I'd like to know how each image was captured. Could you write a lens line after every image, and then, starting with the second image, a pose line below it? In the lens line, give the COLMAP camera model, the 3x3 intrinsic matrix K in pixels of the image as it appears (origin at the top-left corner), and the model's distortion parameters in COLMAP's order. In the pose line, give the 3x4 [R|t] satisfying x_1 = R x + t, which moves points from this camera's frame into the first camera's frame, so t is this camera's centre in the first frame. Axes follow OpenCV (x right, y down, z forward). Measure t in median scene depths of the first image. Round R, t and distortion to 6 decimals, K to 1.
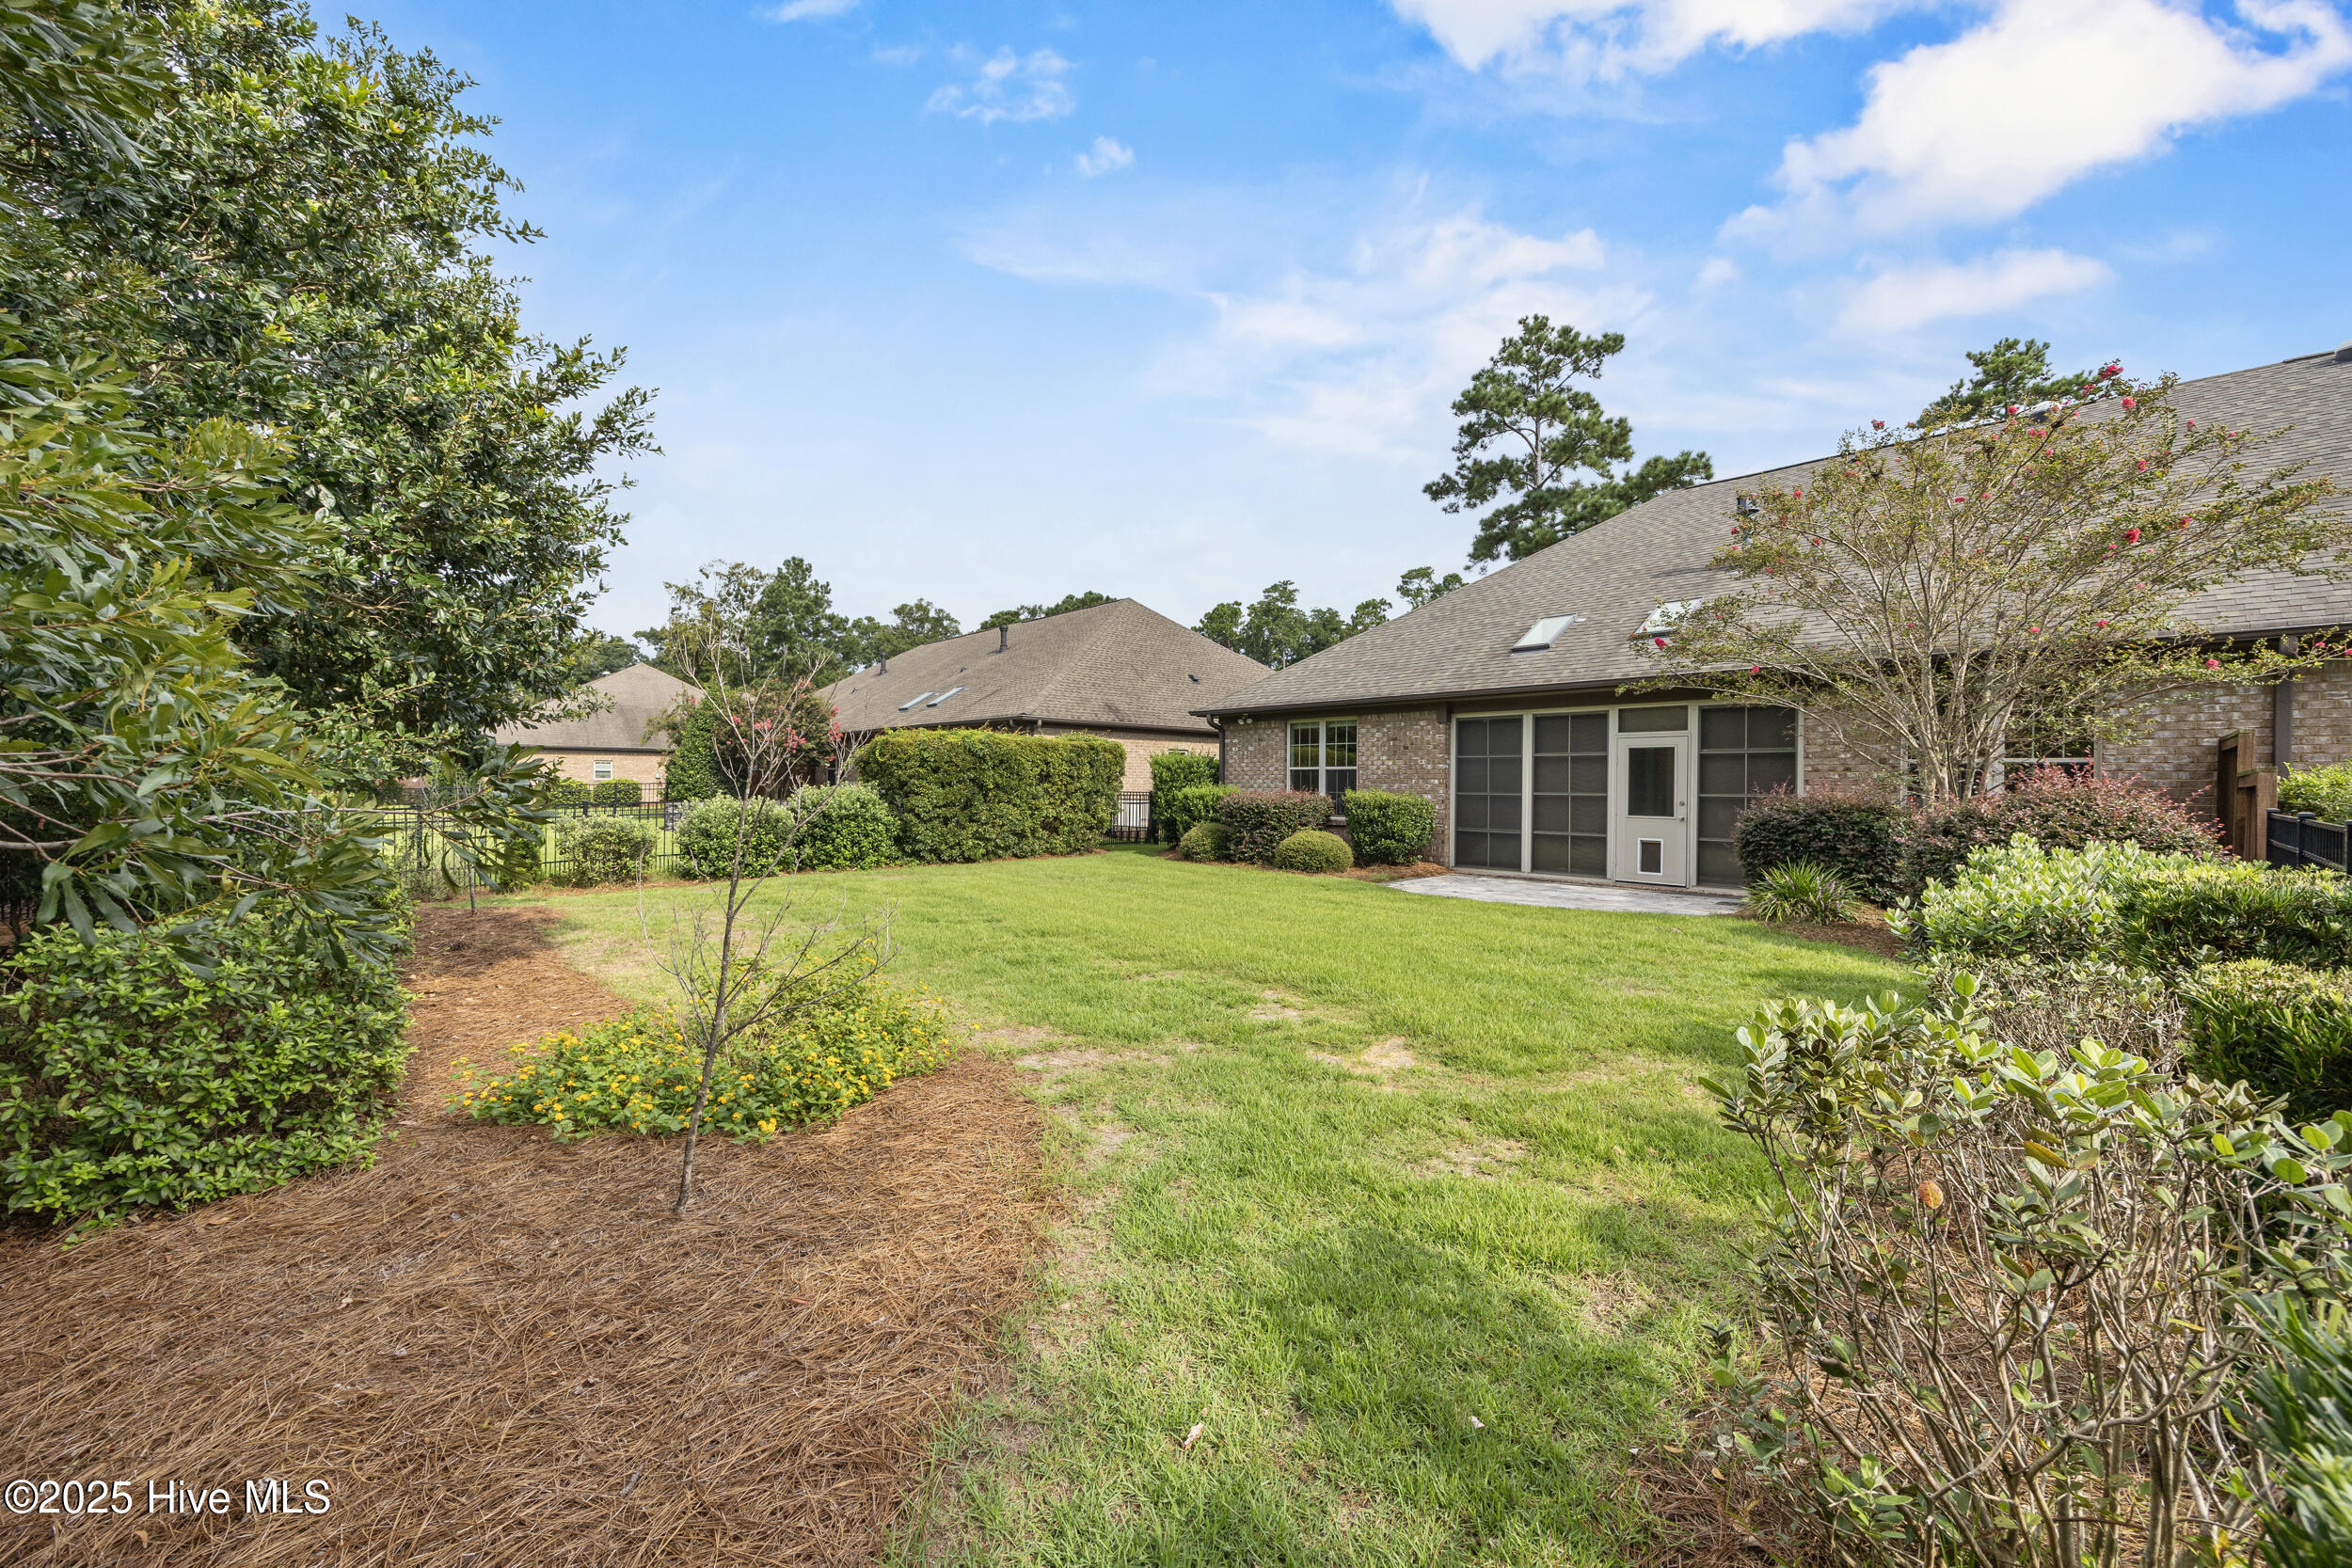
lens RADIAL K [[905.9, 0, 1170.0], [0, 905.9, 799.1], [0, 0, 1]] dist [-0.000614, 0.000239]
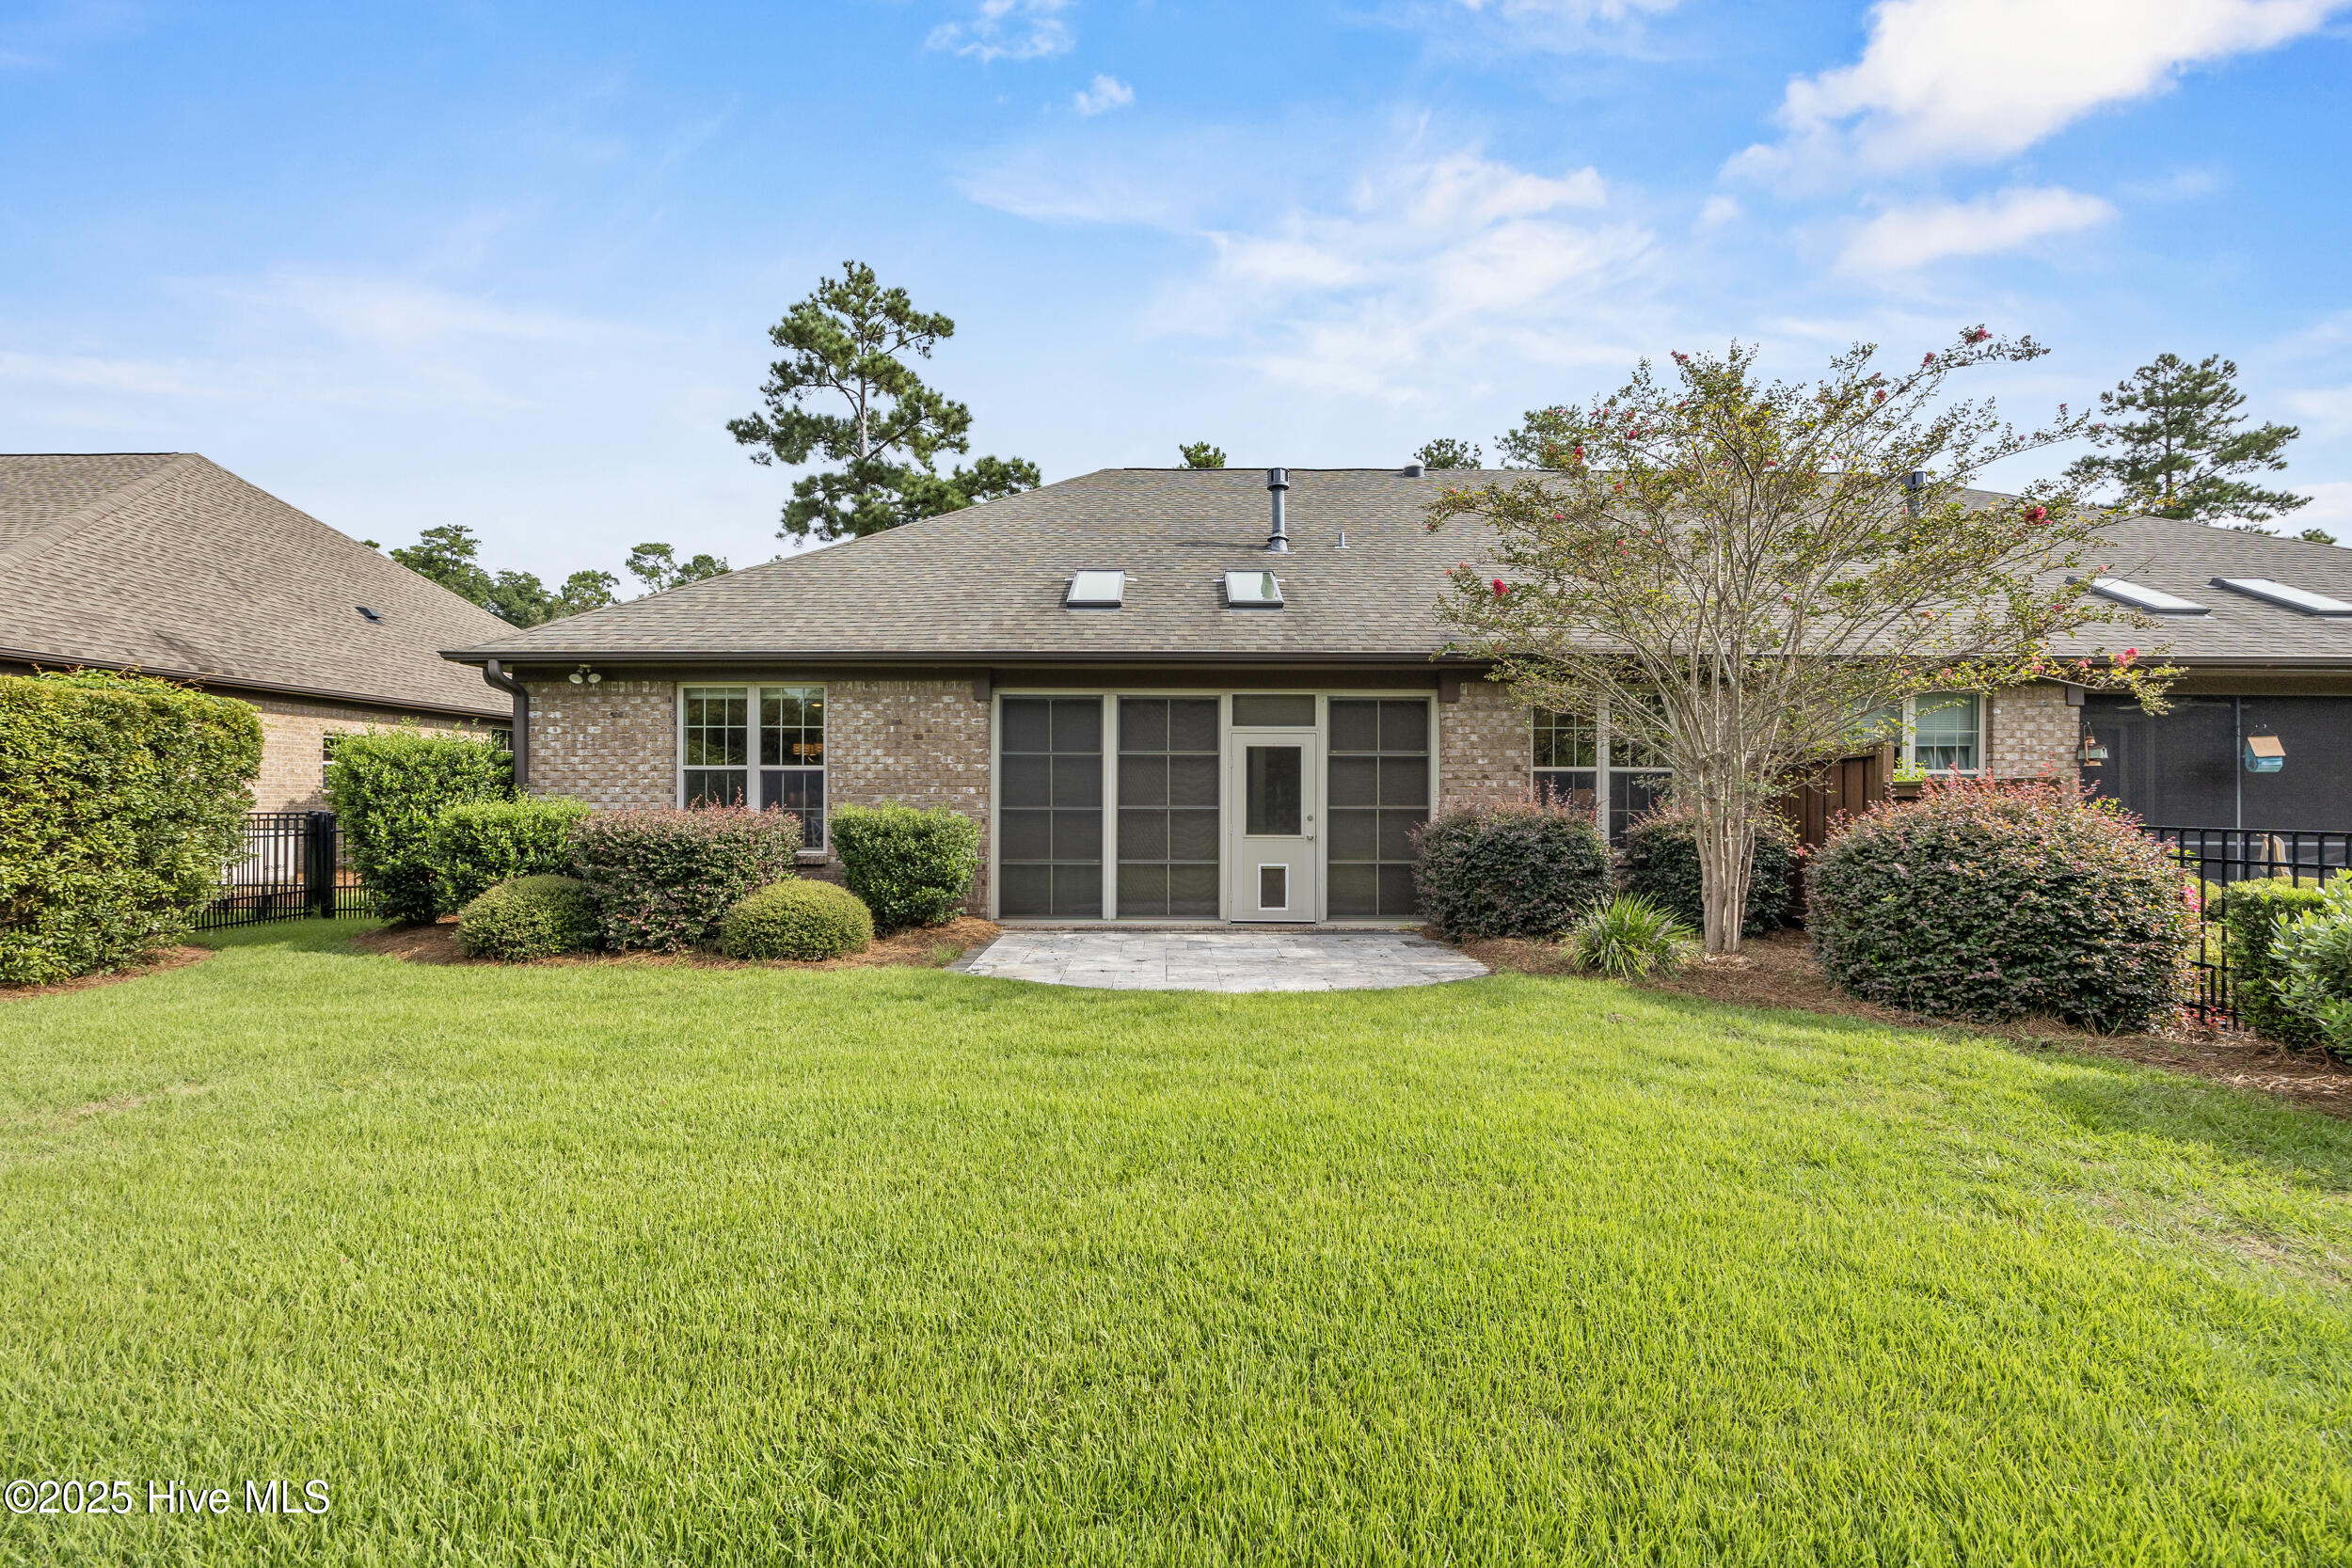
lens RADIAL K [[905.9, 0, 1170.0], [0, 905.9, 799.1], [0, 0, 1]] dist [-0.000614, 0.000239]
pose [[0.690821, -0.007235, 0.722989, -0.054628], [0.015449, 0.999869, -0.004755, -0.005558], [-0.722861, 0.014455, 0.690843, 0.313238]]
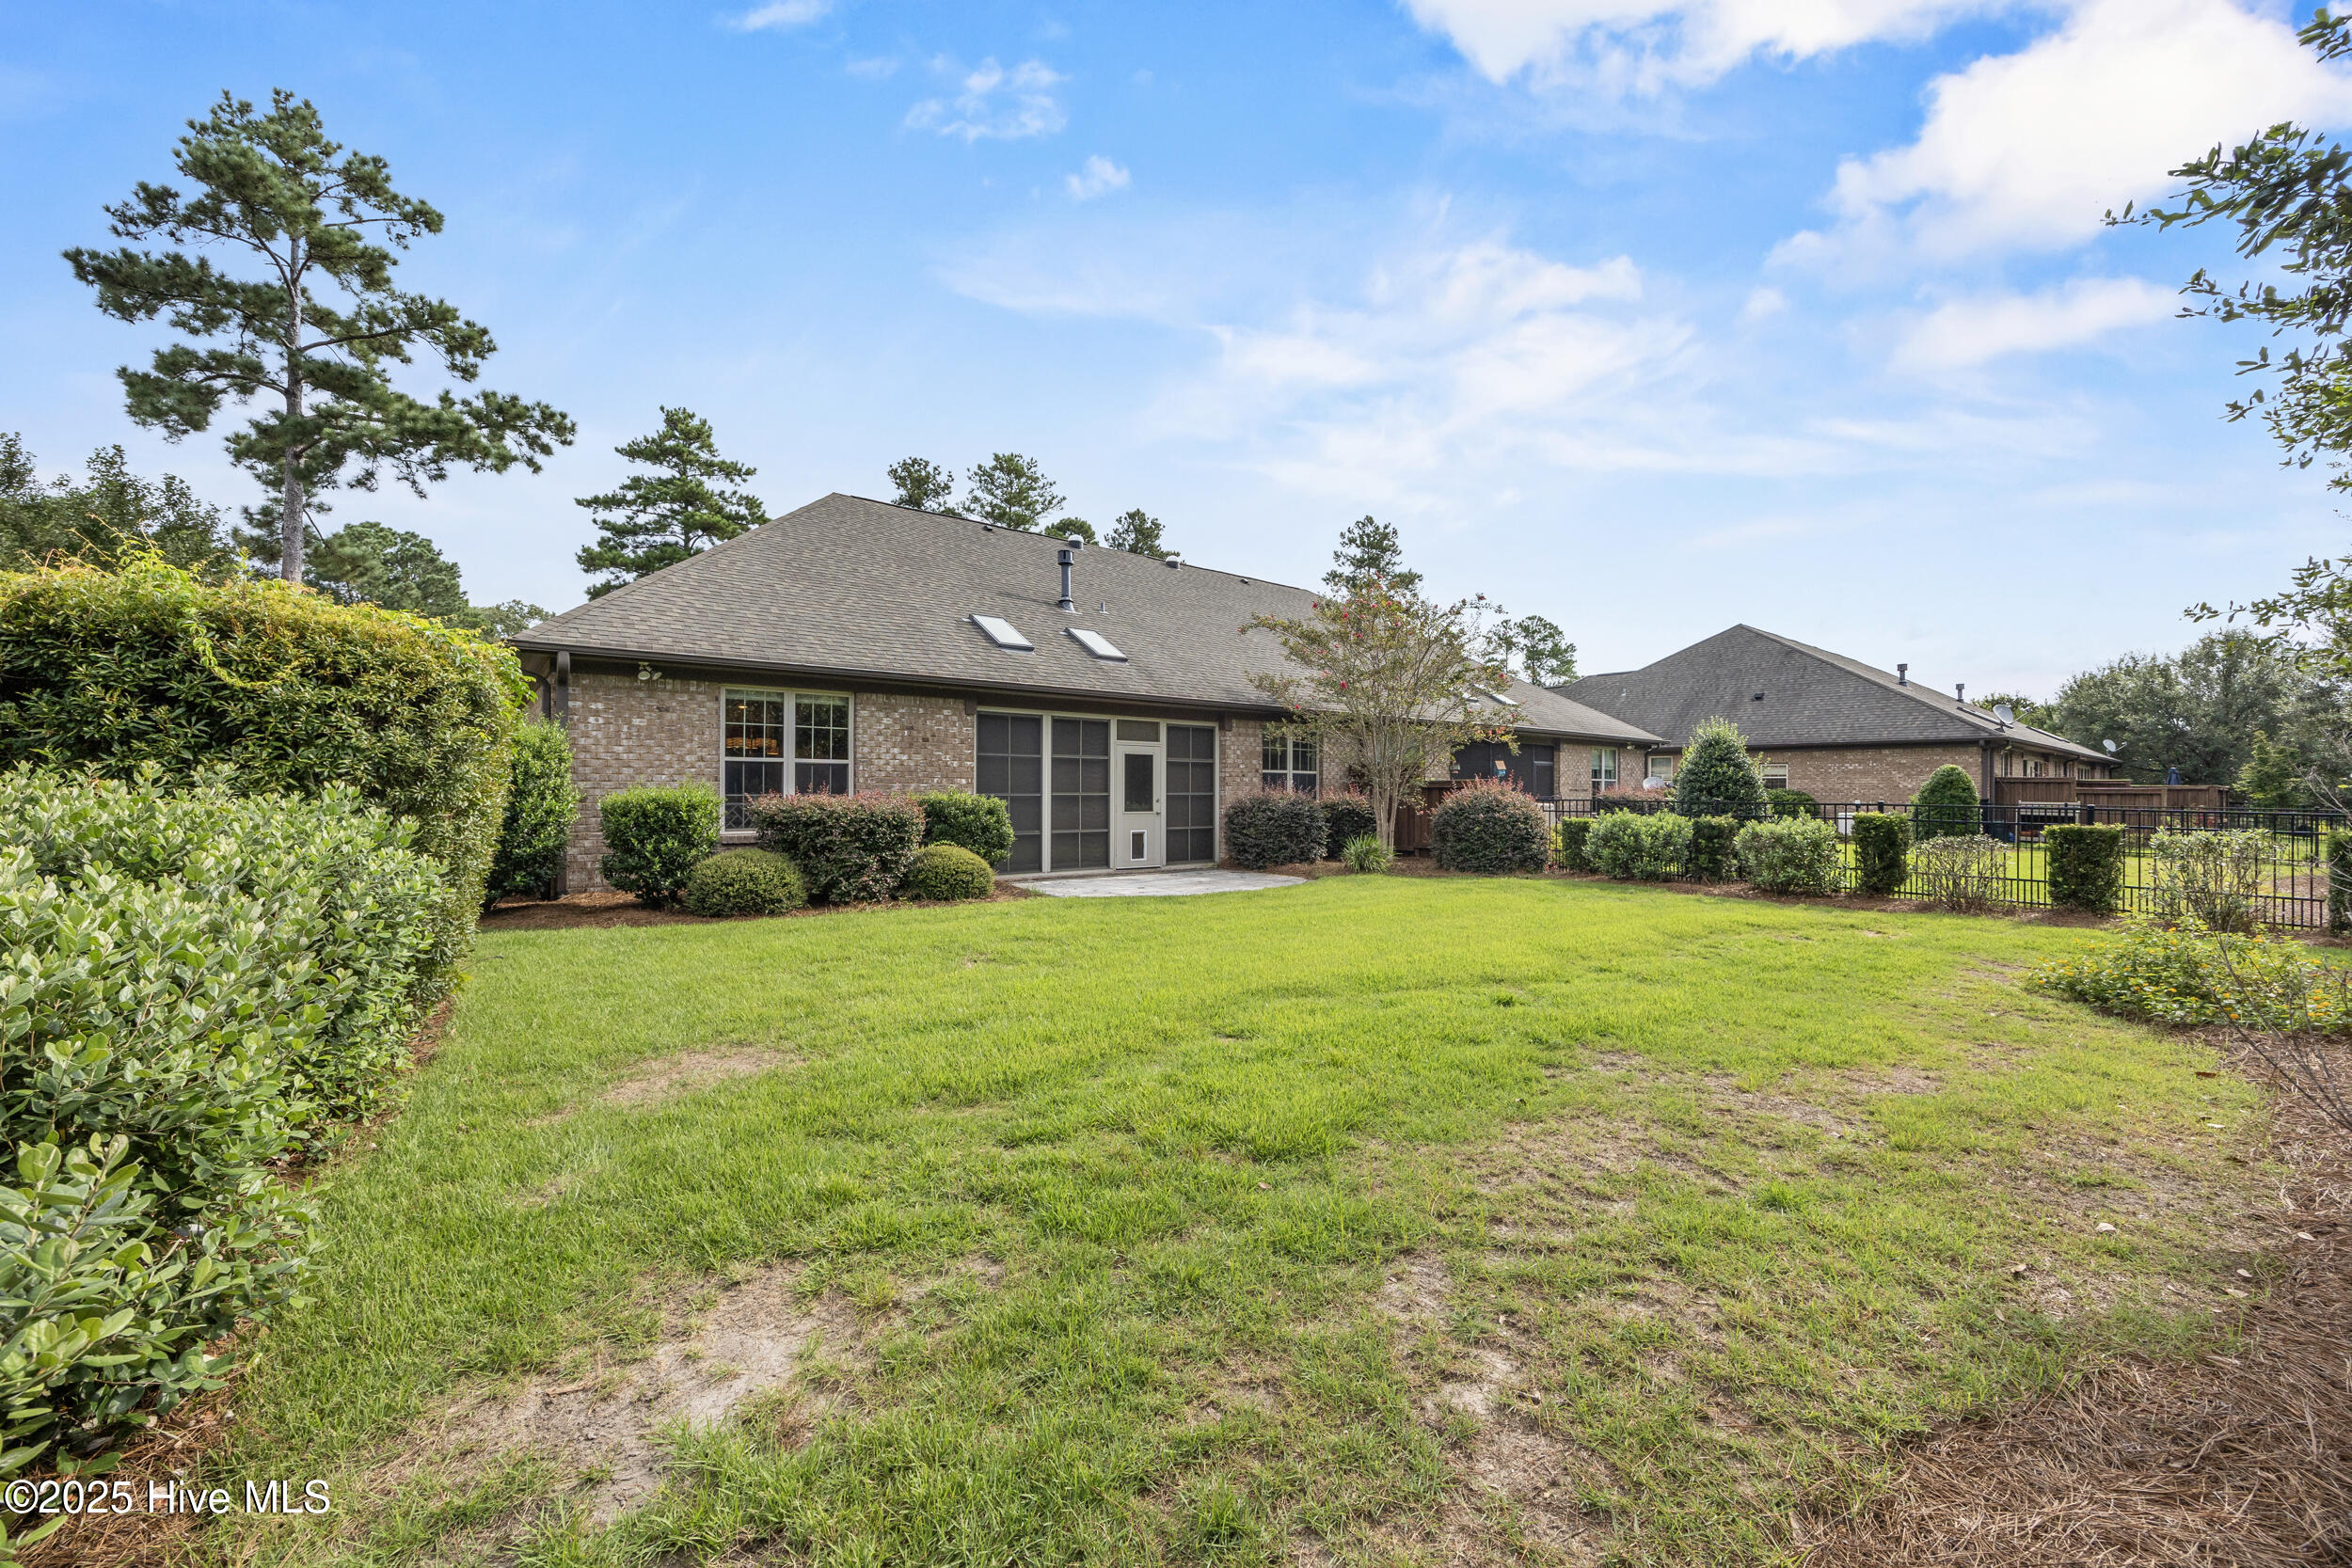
lens RADIAL K [[919.3, 0, 1176.0], [0, 919.3, 784.0], [0, 0, 1]] dist [-0.001708, -0.000179]
pose [[0.088836, 0.003096, 0.996041, -0.399659], [0.014083, 0.999891, -0.004364, -0.006901], [-0.995947, 0.014415, 0.088783, 0.501051]]
